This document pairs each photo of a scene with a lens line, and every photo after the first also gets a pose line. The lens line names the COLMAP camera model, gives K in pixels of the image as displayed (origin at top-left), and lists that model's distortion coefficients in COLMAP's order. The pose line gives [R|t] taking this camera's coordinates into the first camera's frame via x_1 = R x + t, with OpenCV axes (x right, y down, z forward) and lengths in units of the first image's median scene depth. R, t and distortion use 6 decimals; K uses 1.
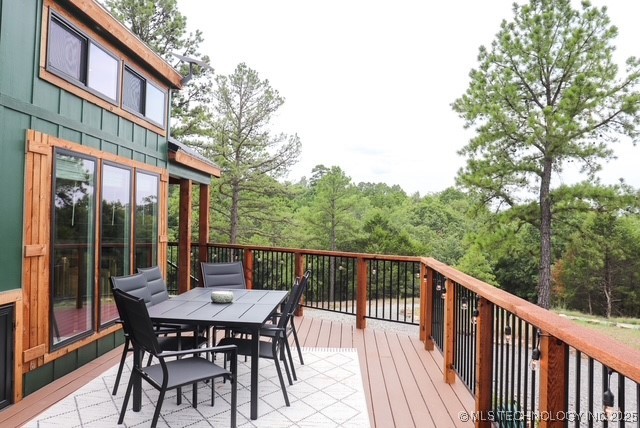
lens RADIAL K [[525.3, 0, 318.1], [0, 525.3, 205.6], [0, 0, 1]] dist [-0.171169, 0.157786]
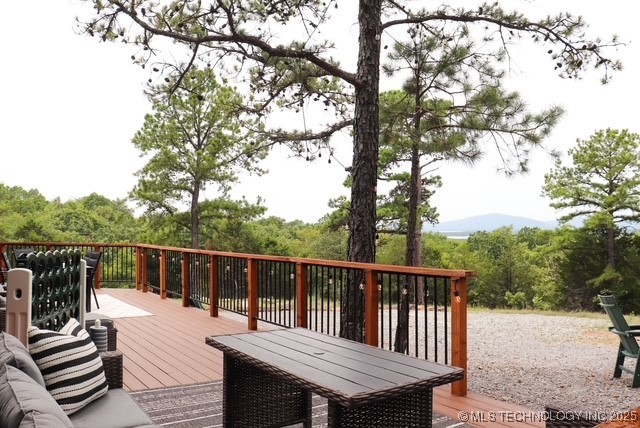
lens RADIAL K [[525.3, 0, 318.1], [0, 525.3, 205.6], [0, 0, 1]] dist [-0.171169, 0.157786]
pose [[0.783441, 0.015870, 0.621263, -0.188600], [-0.008471, 0.999854, -0.014859, -0.004603], [-0.621408, 0.006378, 0.783461, -0.355002]]
